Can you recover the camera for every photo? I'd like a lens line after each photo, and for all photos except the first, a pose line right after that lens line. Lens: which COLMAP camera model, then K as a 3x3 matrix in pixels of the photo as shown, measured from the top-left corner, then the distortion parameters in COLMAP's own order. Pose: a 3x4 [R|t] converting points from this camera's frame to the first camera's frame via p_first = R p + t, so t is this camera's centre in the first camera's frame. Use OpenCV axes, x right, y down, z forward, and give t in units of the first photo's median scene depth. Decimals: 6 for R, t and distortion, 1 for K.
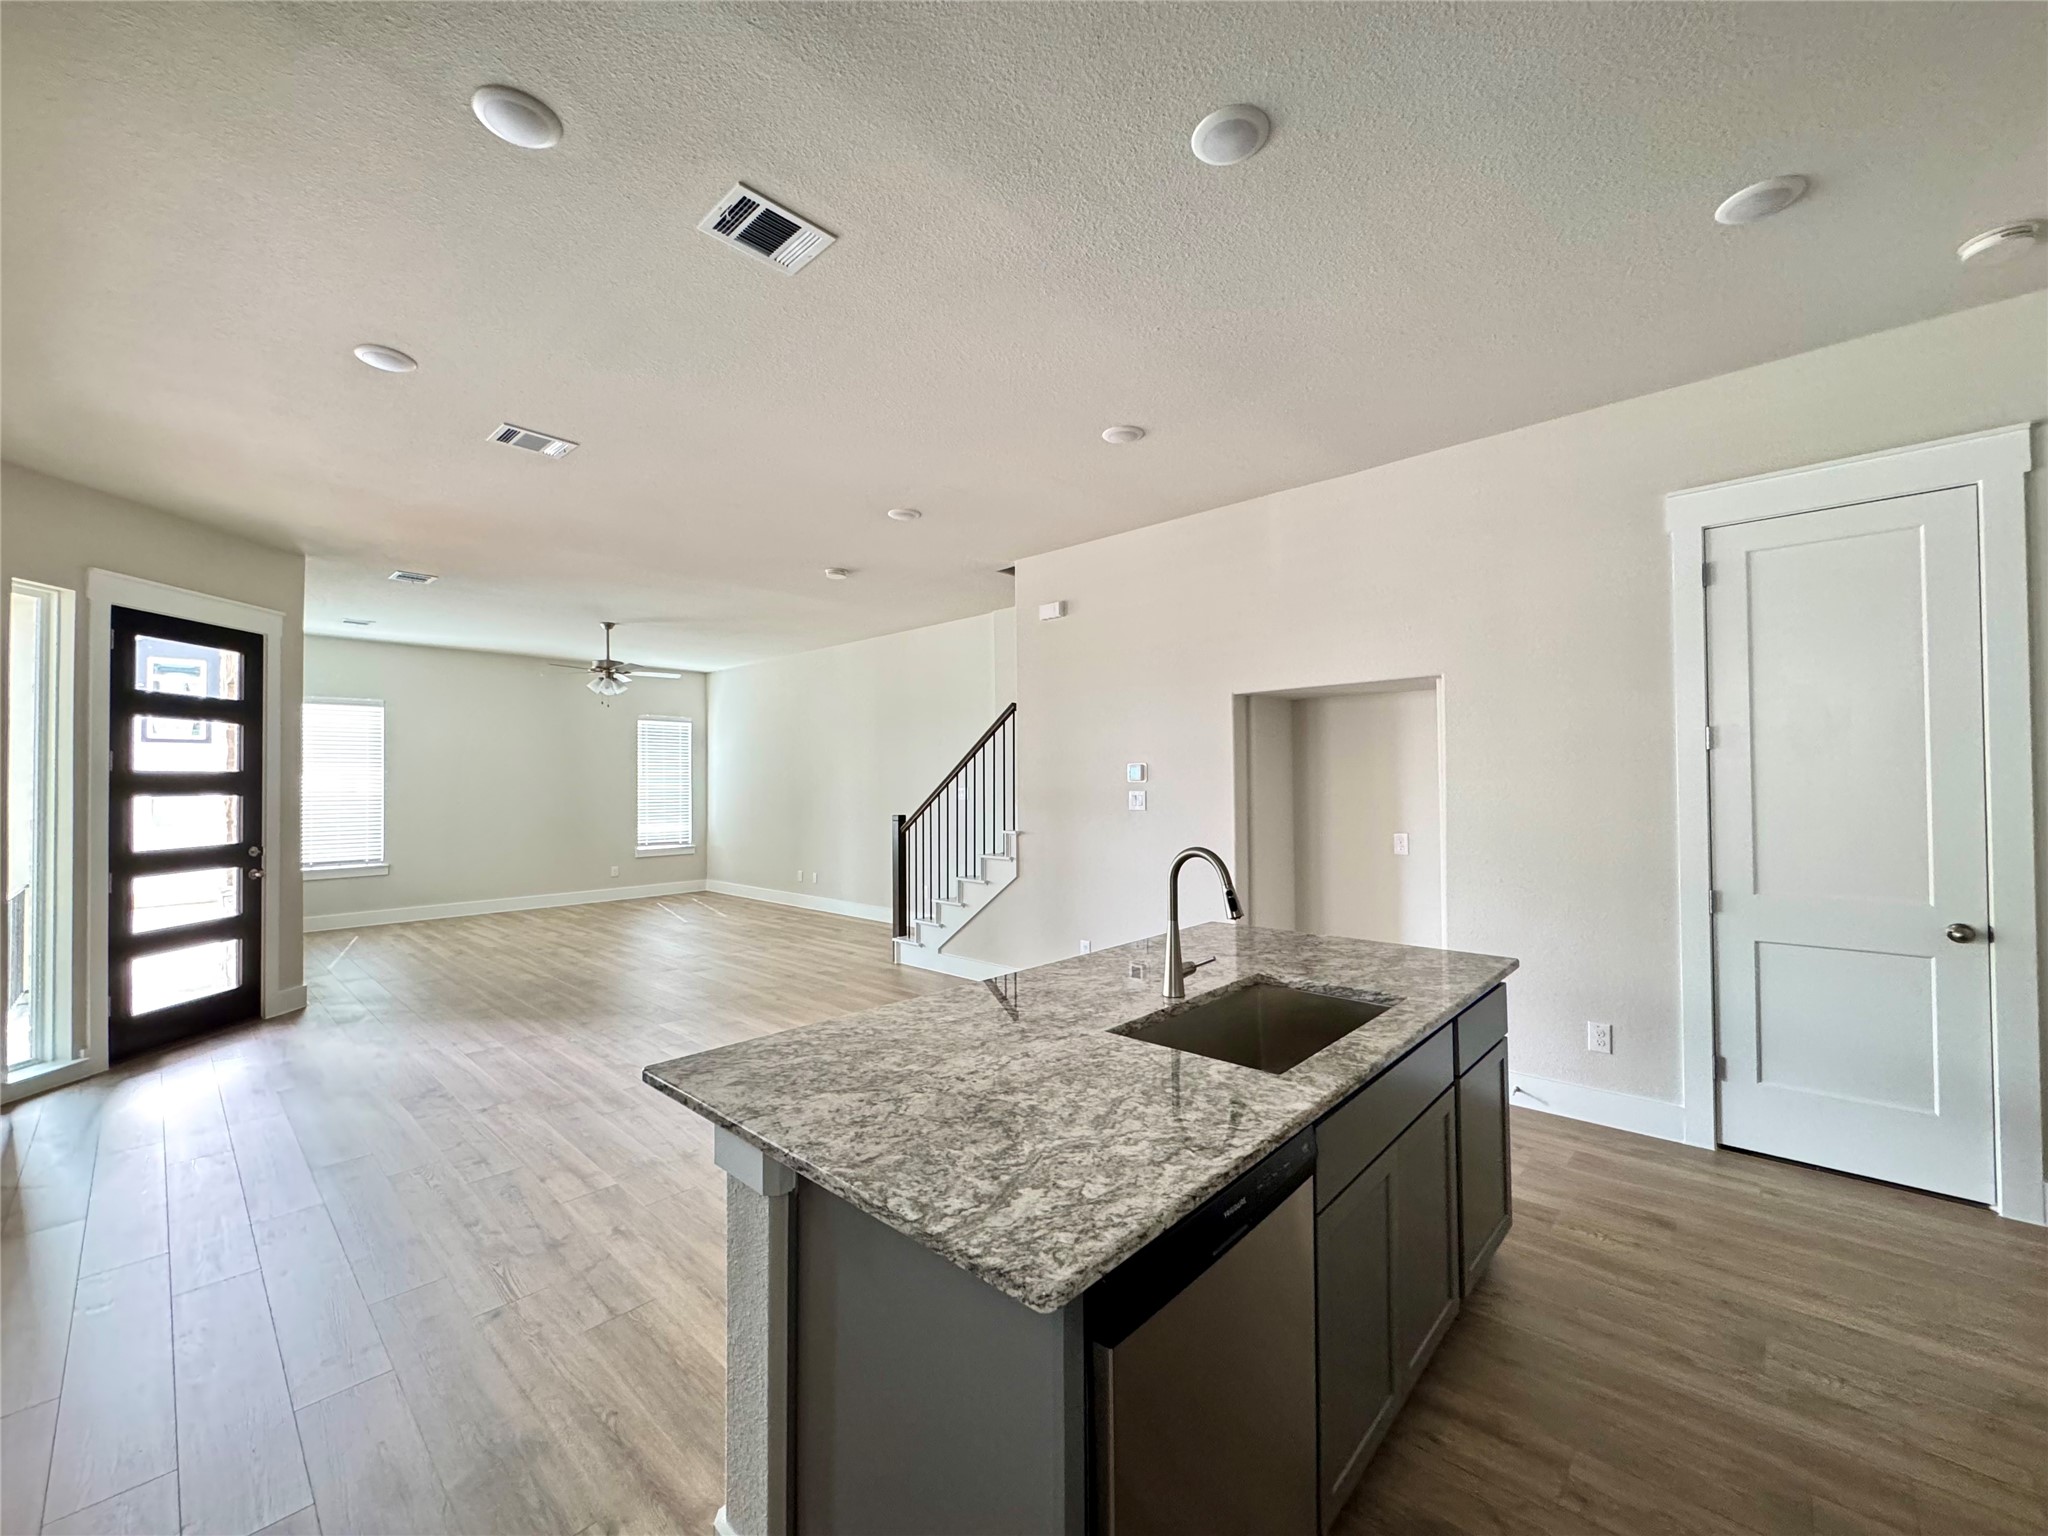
lens RADIAL K [[819.6, 0, 1024.0], [0, 819.6, 768.0], [0, 0, 1]] dist [0.000233, -0.000131]
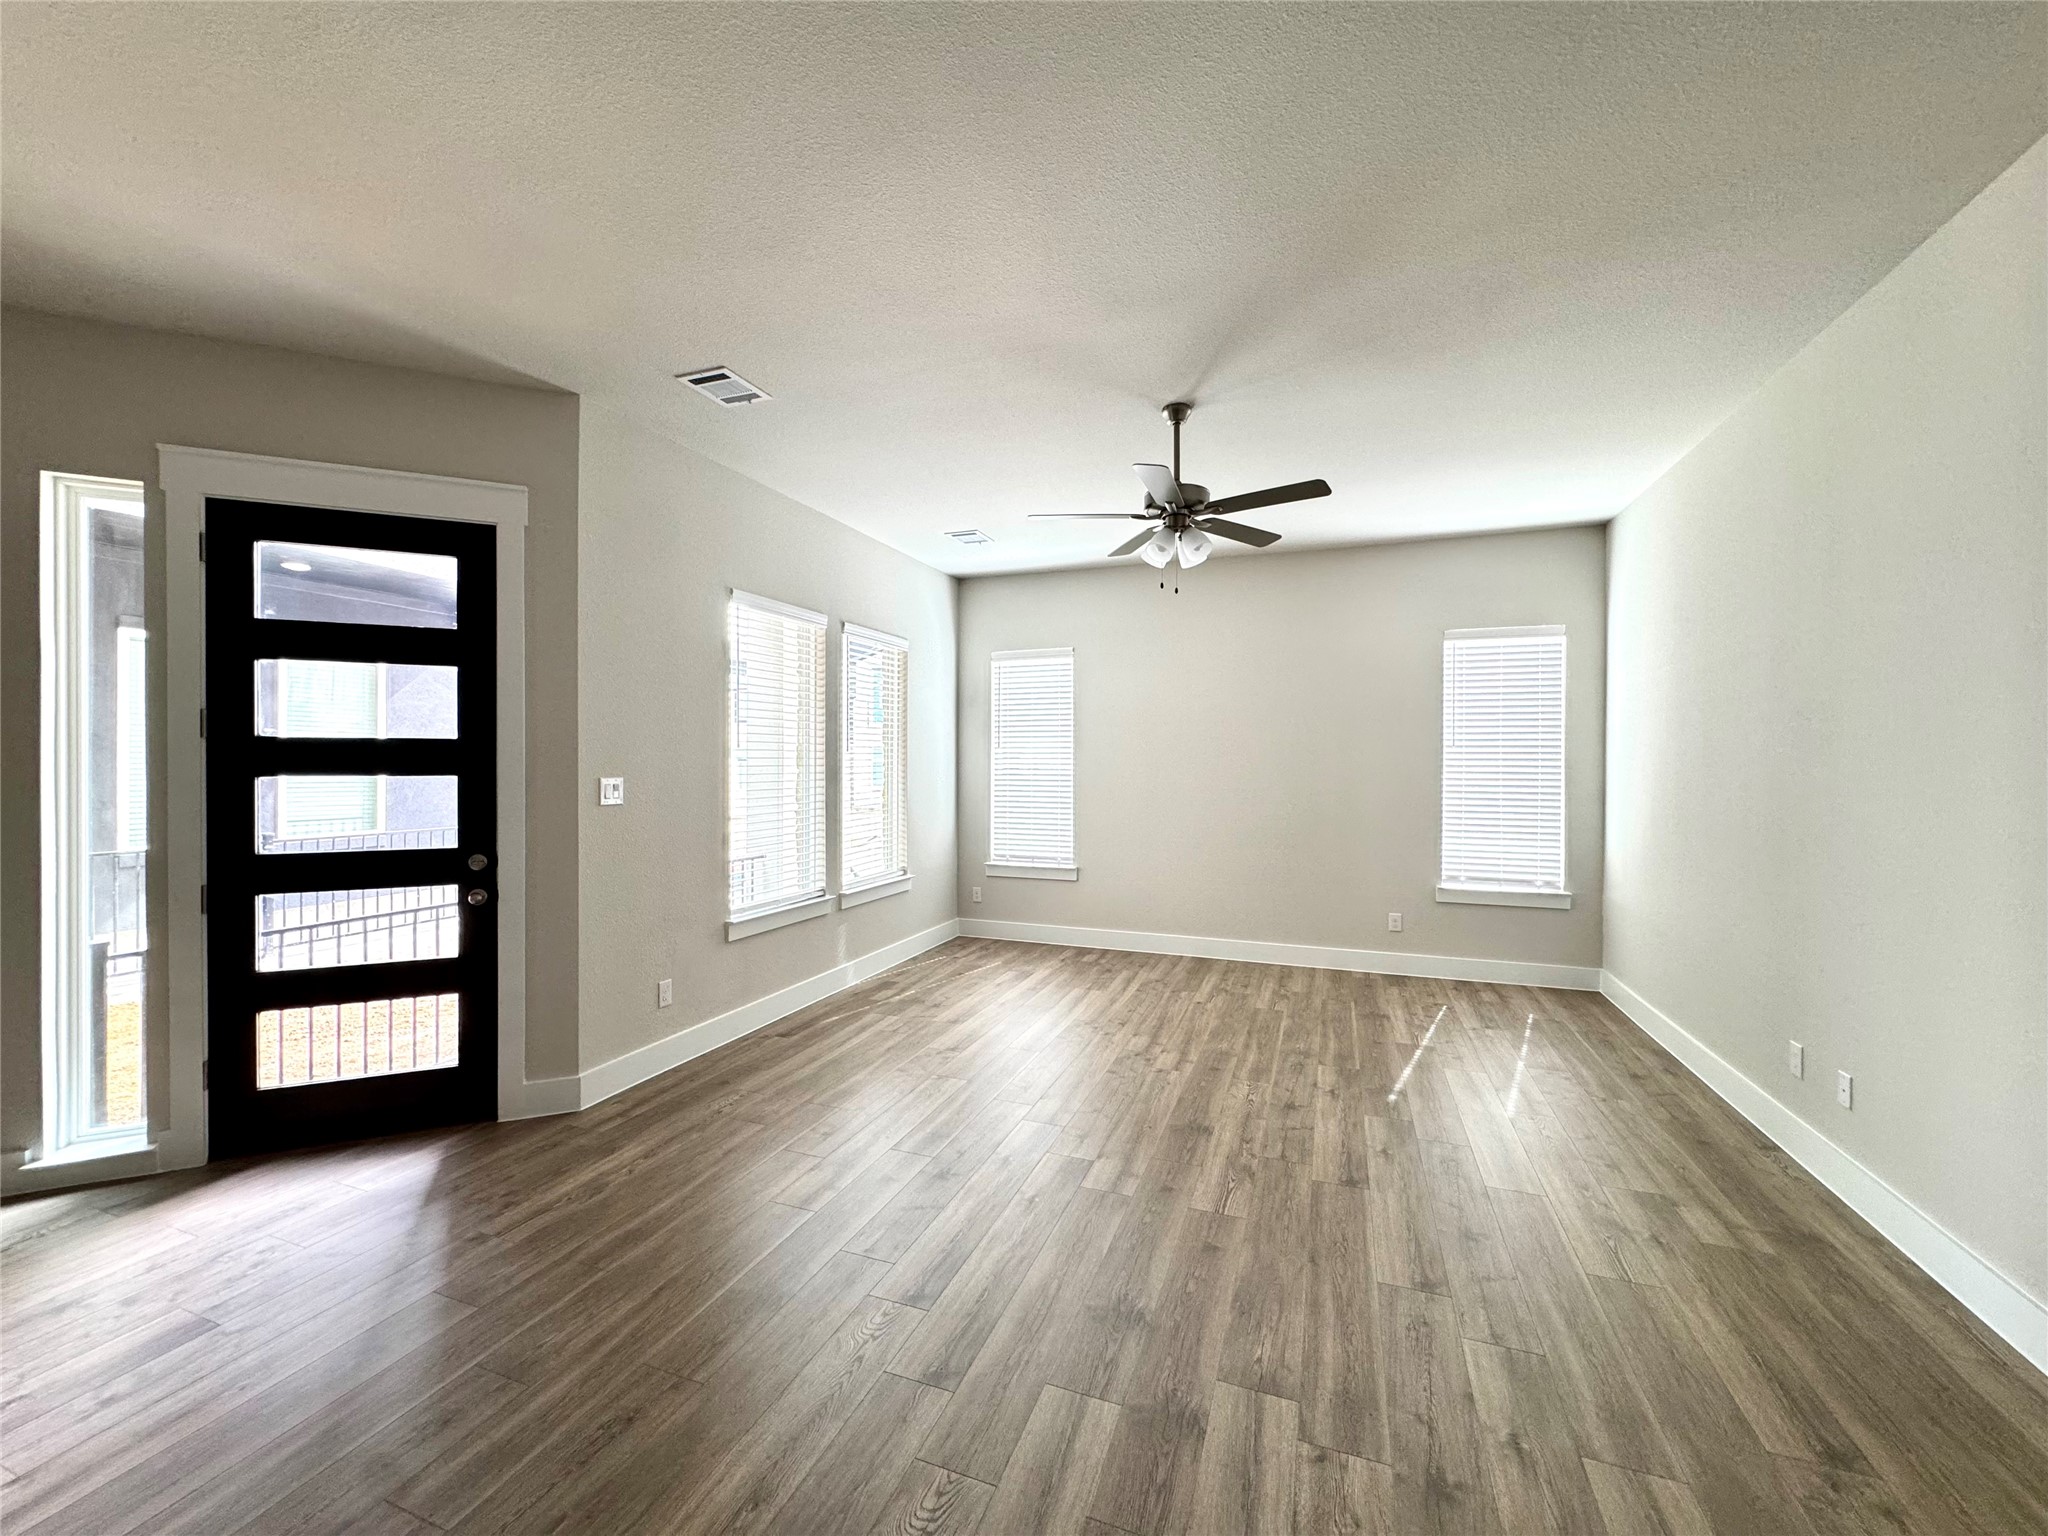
lens RADIAL K [[819.6, 0, 1024.0], [0, 819.6, 768.0], [0, 0, 1]] dist [0.000233, -0.000131]
pose [[0.374672, 0.016360, -0.927013, -0.186073], [0.011674, 0.999682, 0.022361, 0.019142], [0.927084, -0.019200, 0.374362, 1.210308]]
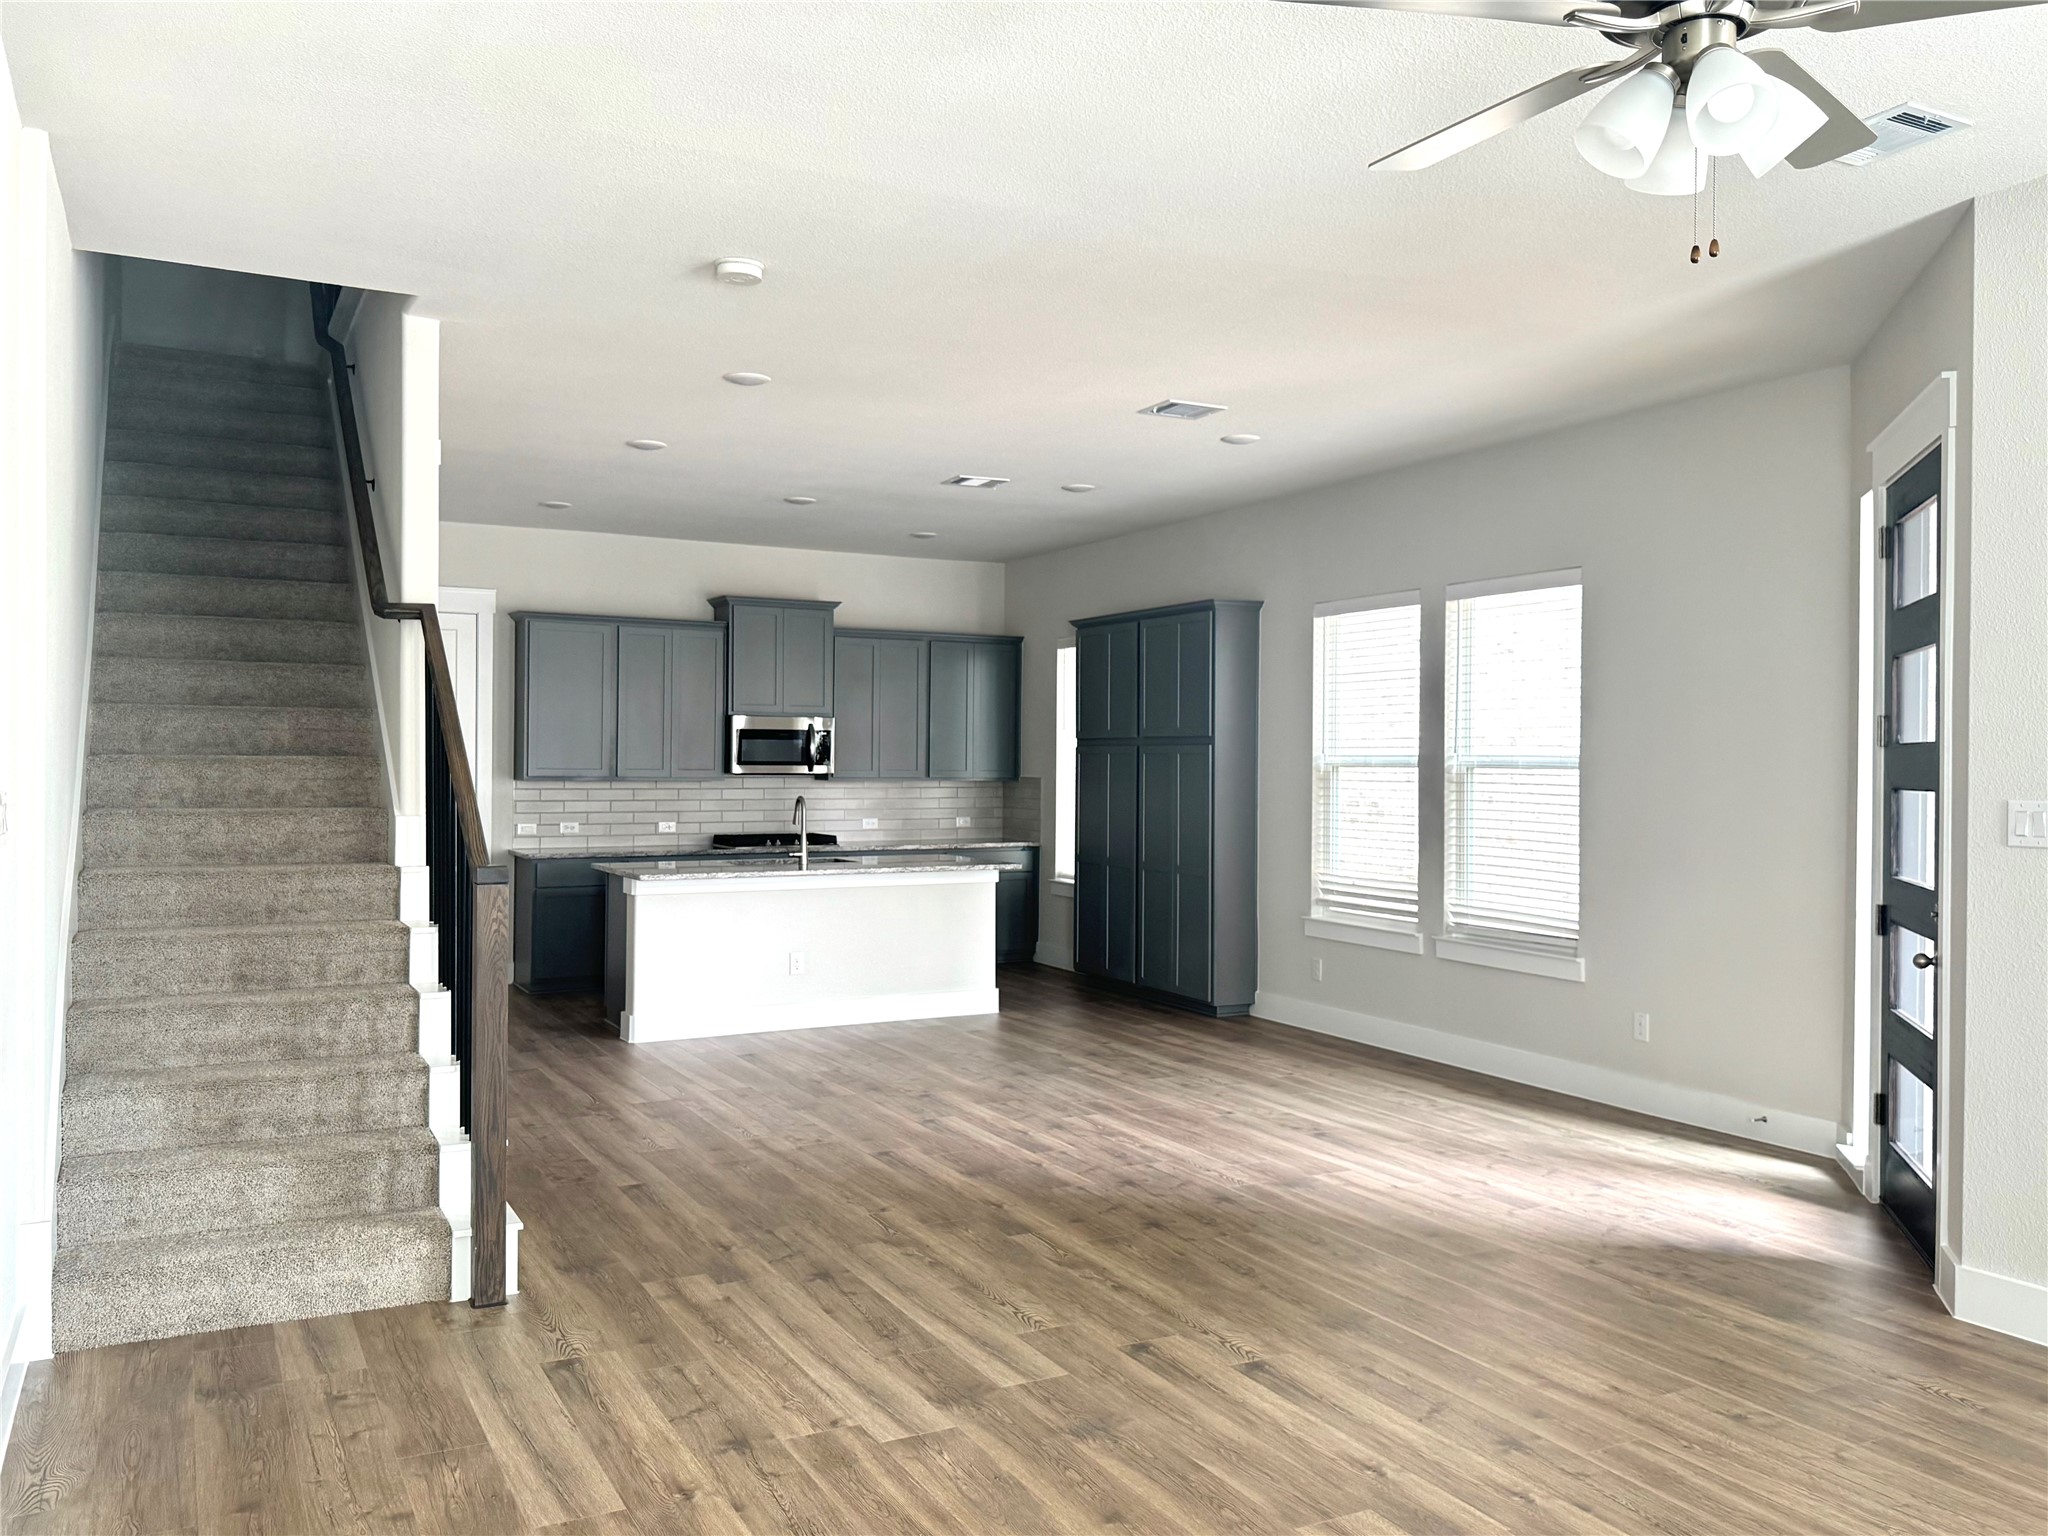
lens RADIAL K [[1608.2, 0, 1024.0], [0, 1608.2, 768.0], [0, 0, 1]] dist [0.006558, 0.001795]
pose [[-0.943233, 0.002211, 0.332124, -0.792033], [-0.003260, 0.999868, -0.015917, 0.037946], [-0.332115, -0.016096, -0.943101, 2.132348]]
